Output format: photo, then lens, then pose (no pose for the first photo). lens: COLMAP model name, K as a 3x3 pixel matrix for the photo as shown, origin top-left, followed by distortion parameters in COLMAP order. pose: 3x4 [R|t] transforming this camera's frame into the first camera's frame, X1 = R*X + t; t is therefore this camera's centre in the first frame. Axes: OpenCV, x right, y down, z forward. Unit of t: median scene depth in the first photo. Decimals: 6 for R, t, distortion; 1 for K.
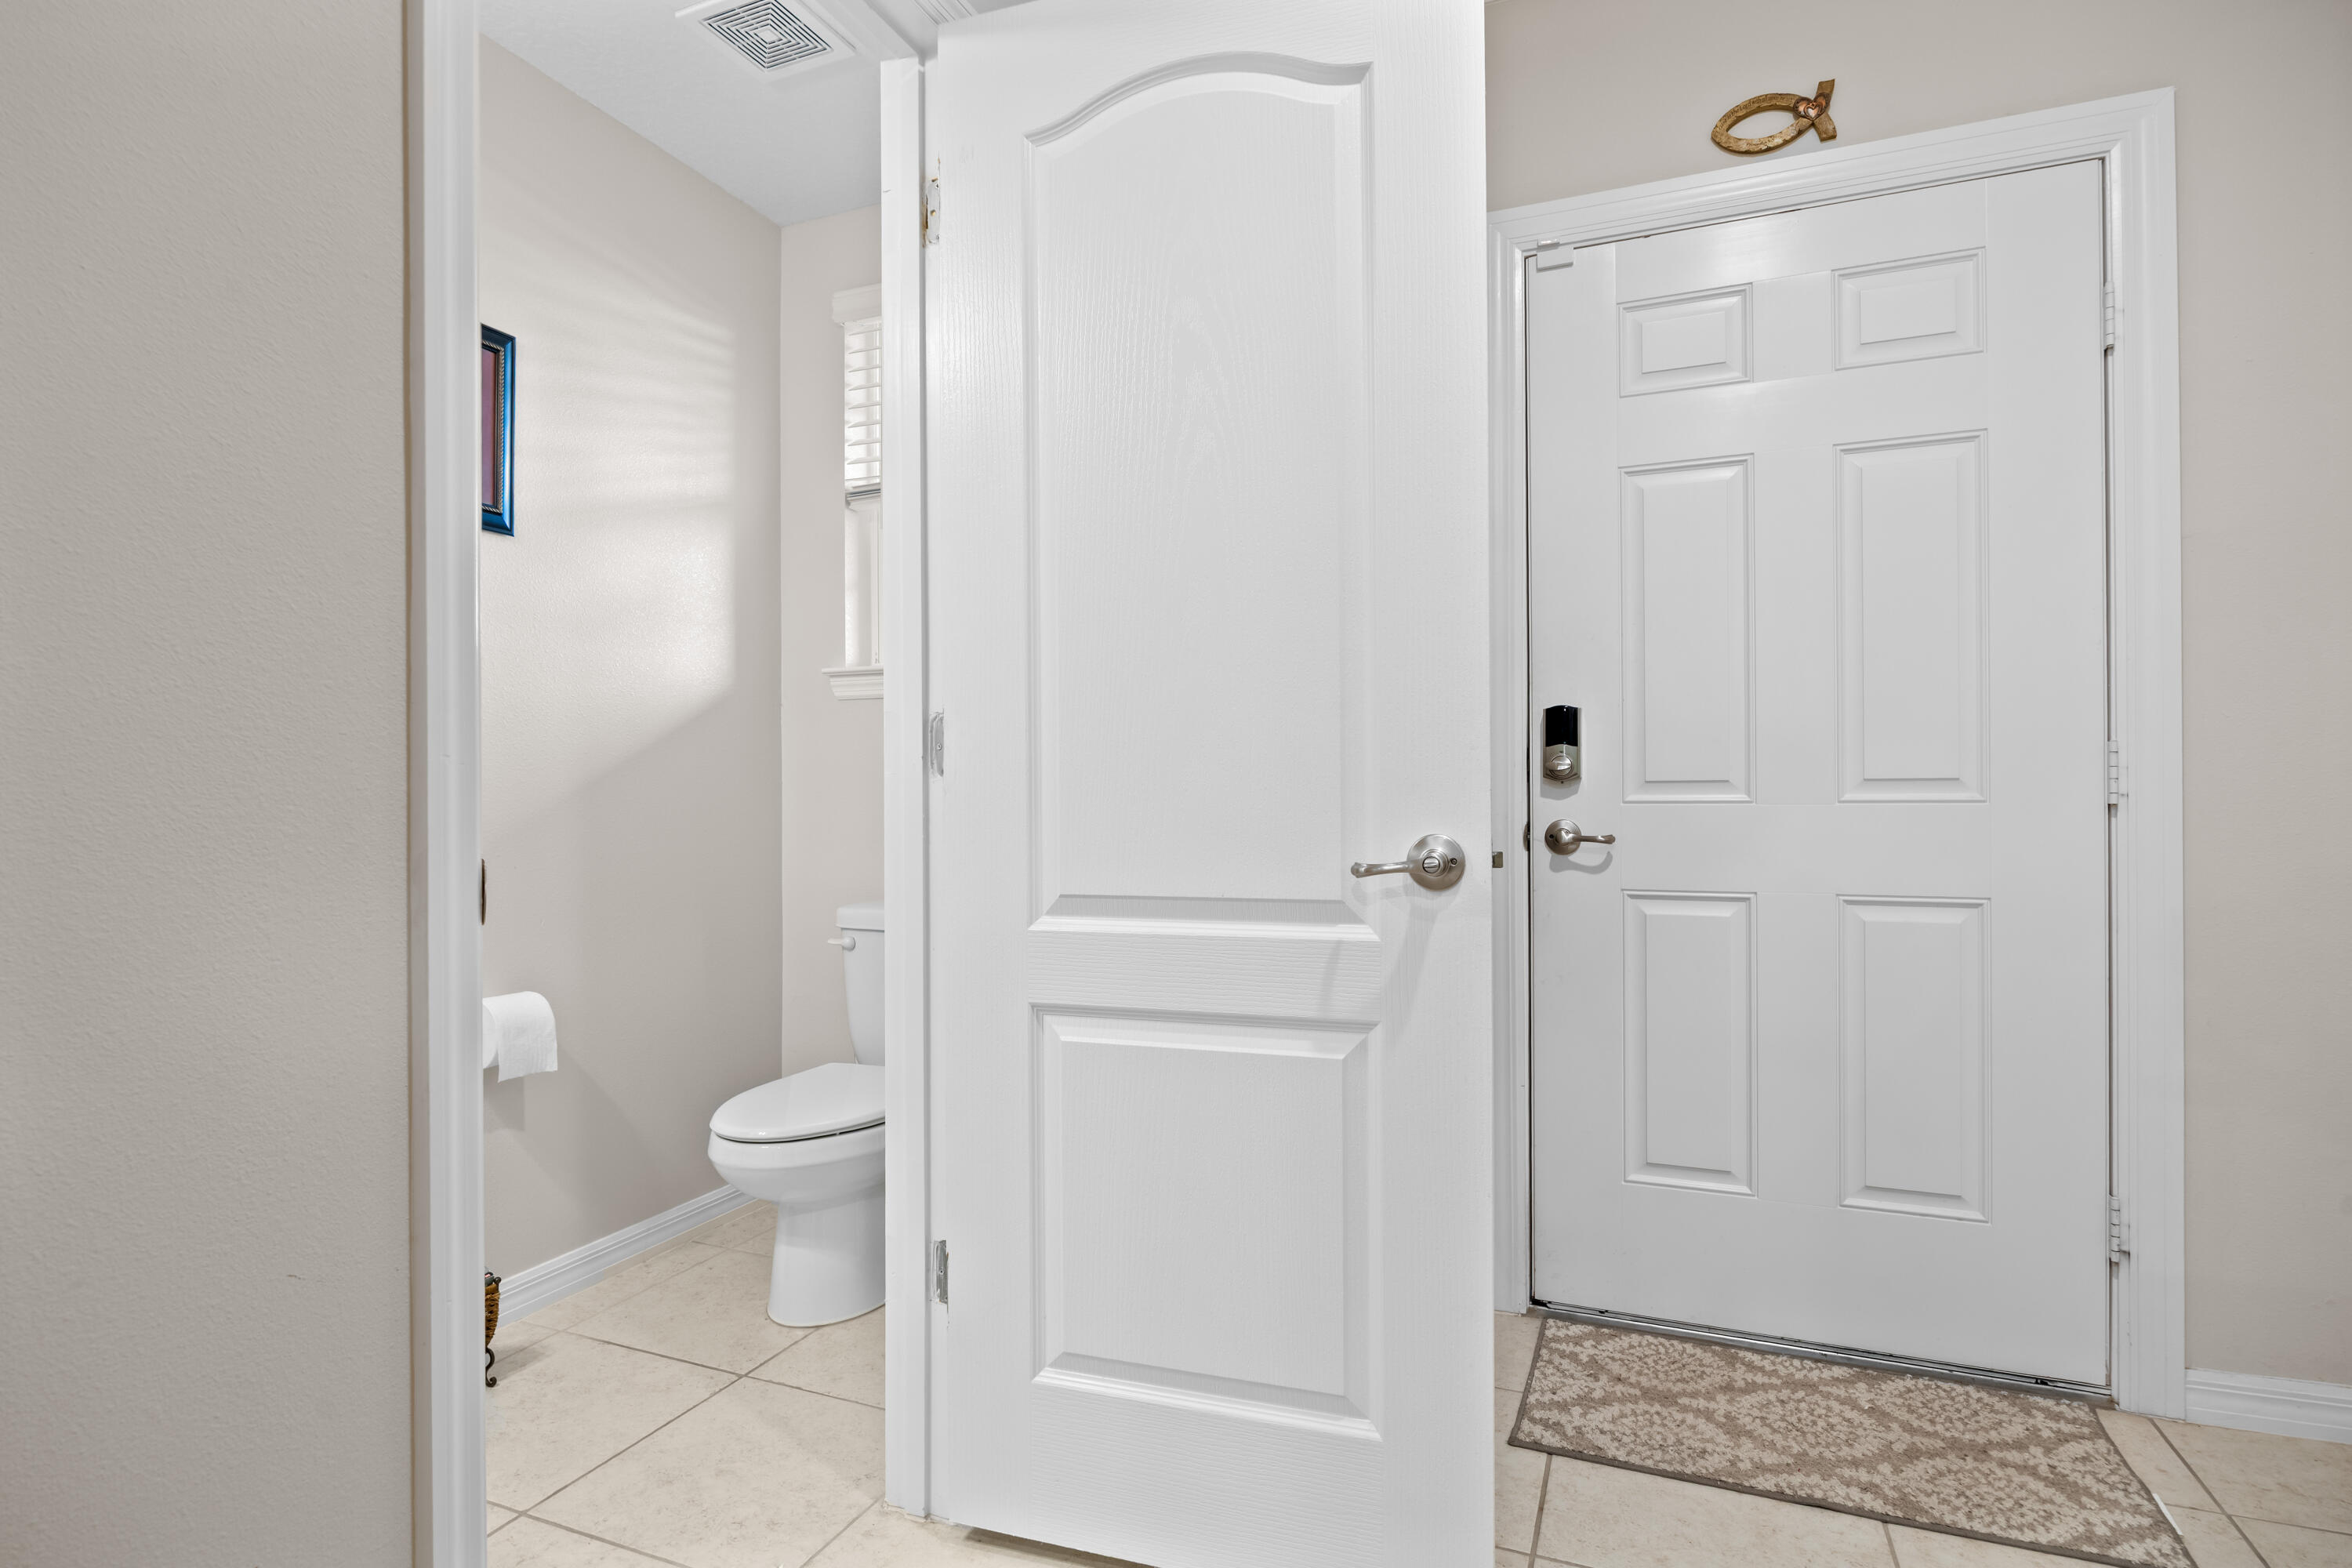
lens RADIAL K [[1195.6, 0, 1171.2], [0, 1195.6, 799.4], [0, 0, 1]] dist [-0.012661, -0.000164]
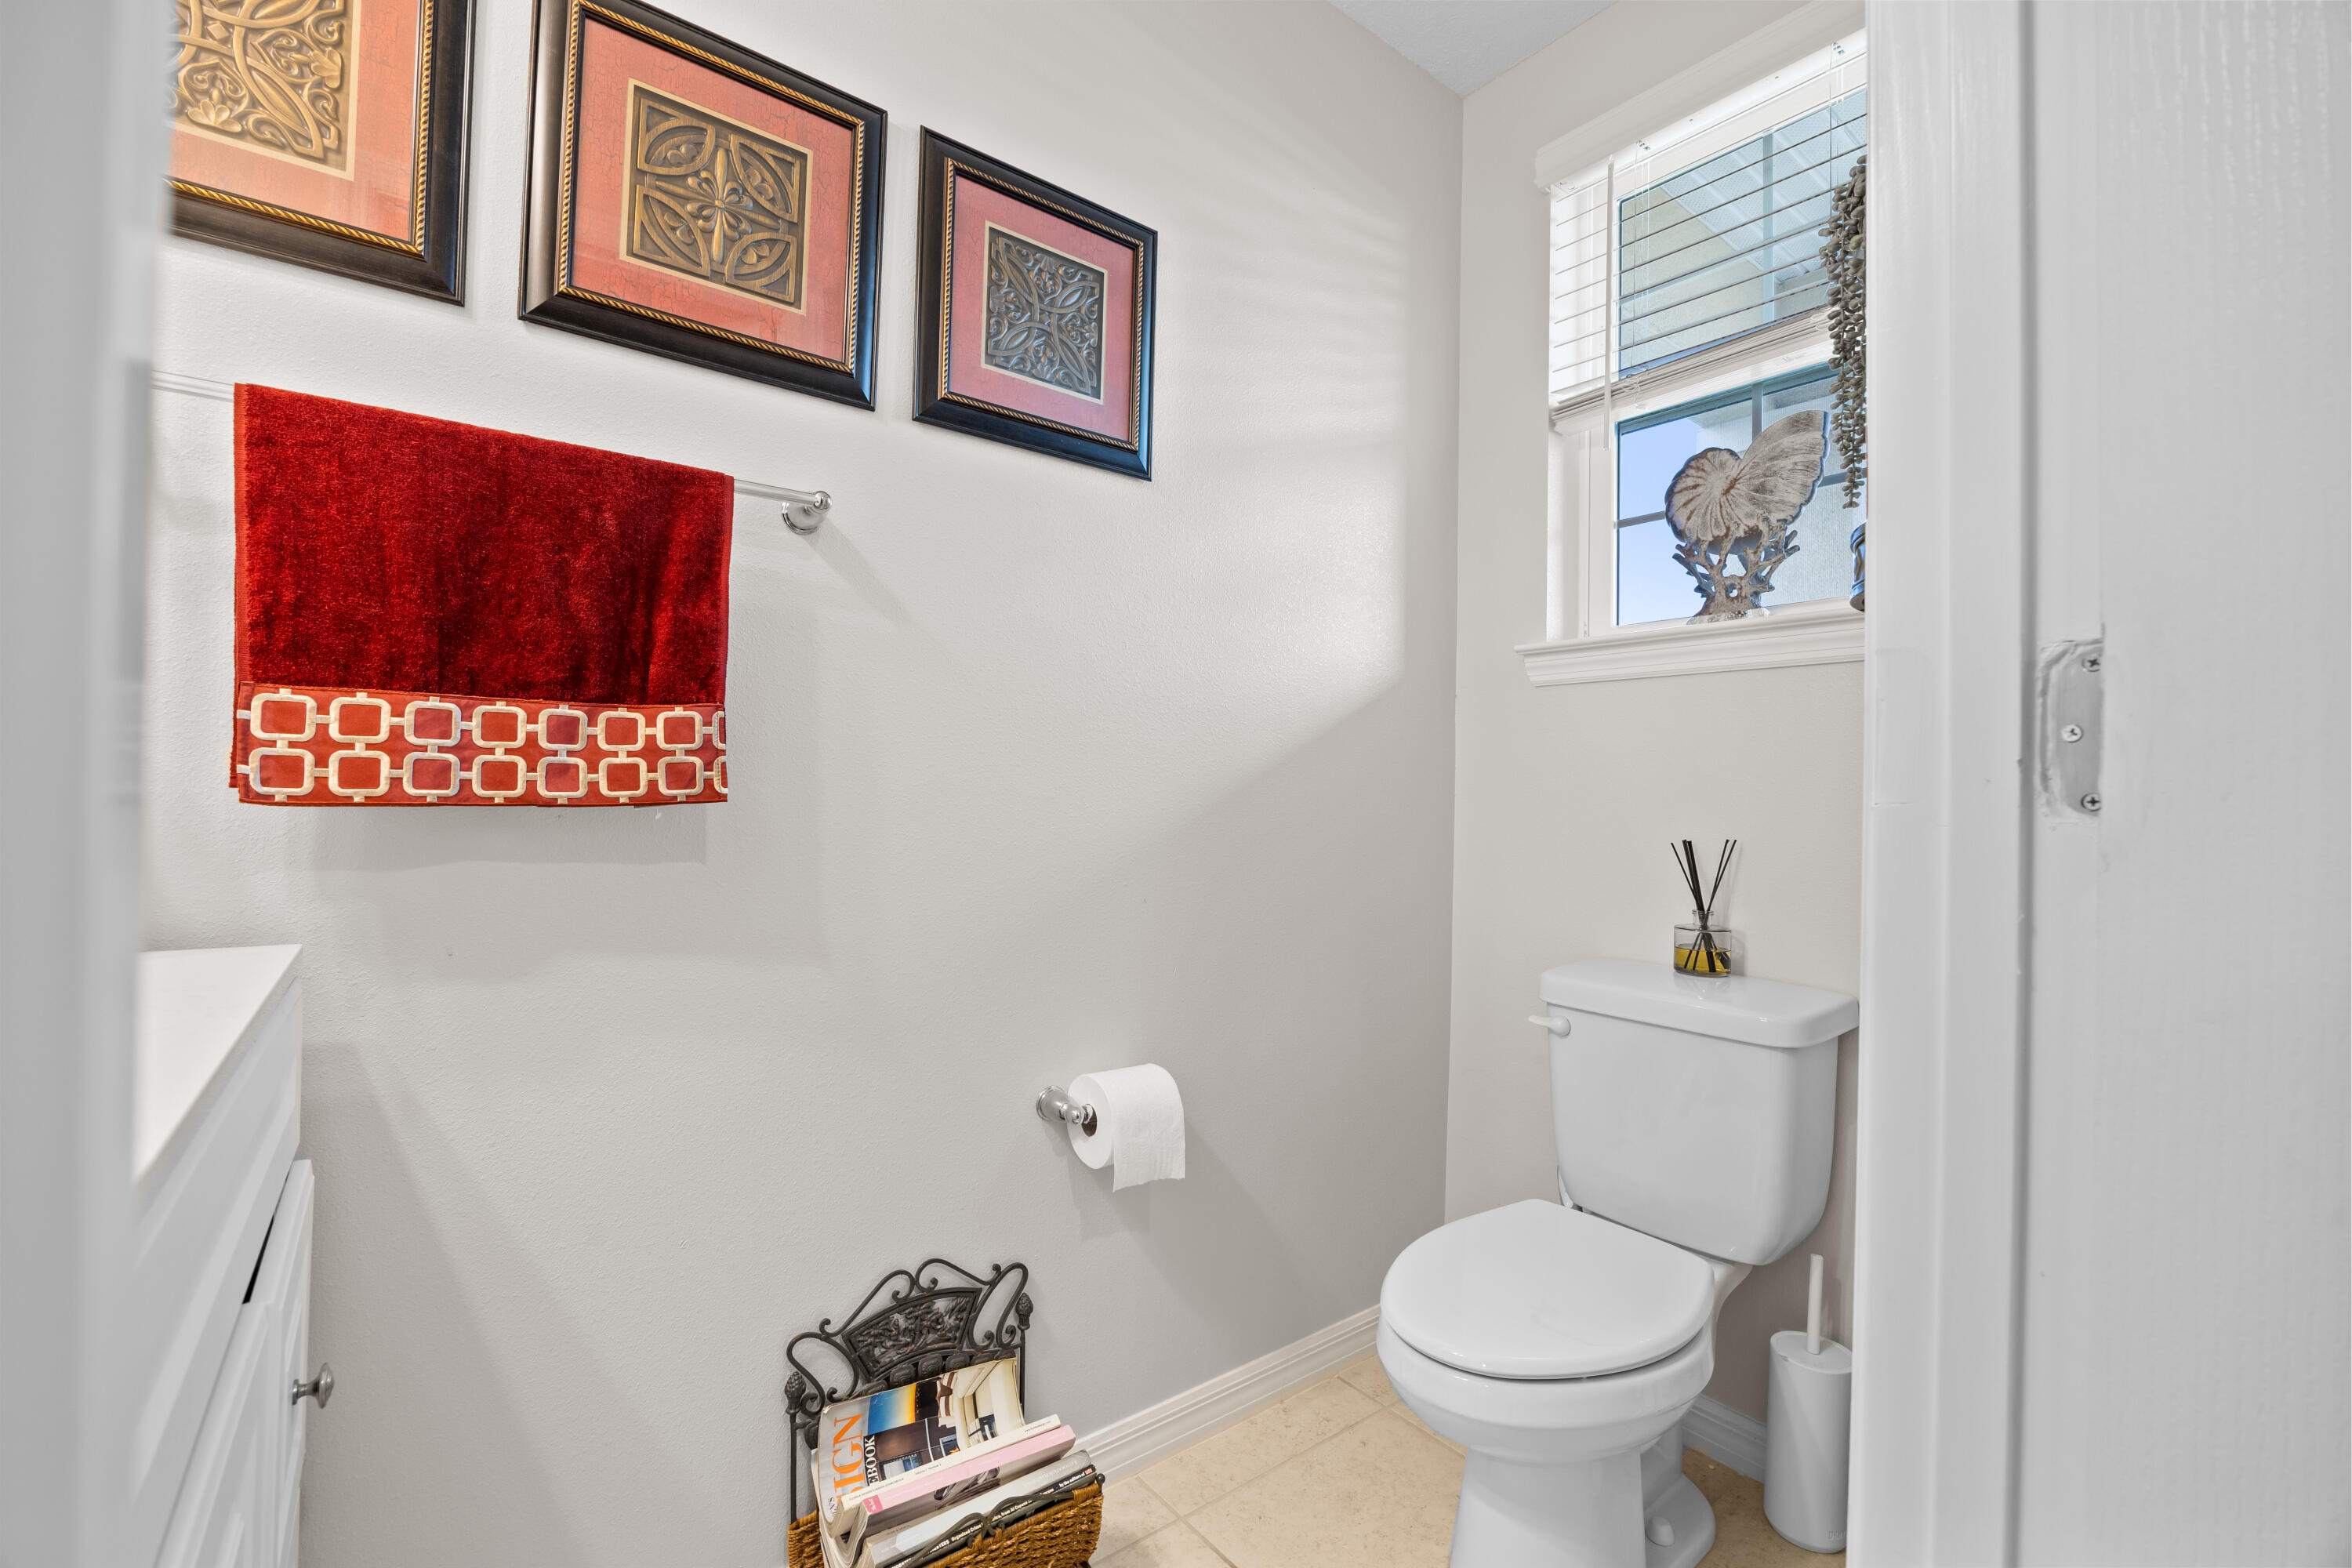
lens RADIAL K [[1041.9, 0, 1168.7], [0, 1041.9, 796.7], [0, 0, 1]] dist [-0.010908, -0.000098]
pose [[0.866976, 0.018605, -0.498003, -0.166683], [-0.020396, 0.999790, 0.001843, -0.011542], [0.497933, 0.008560, 0.867173, 0.349840]]
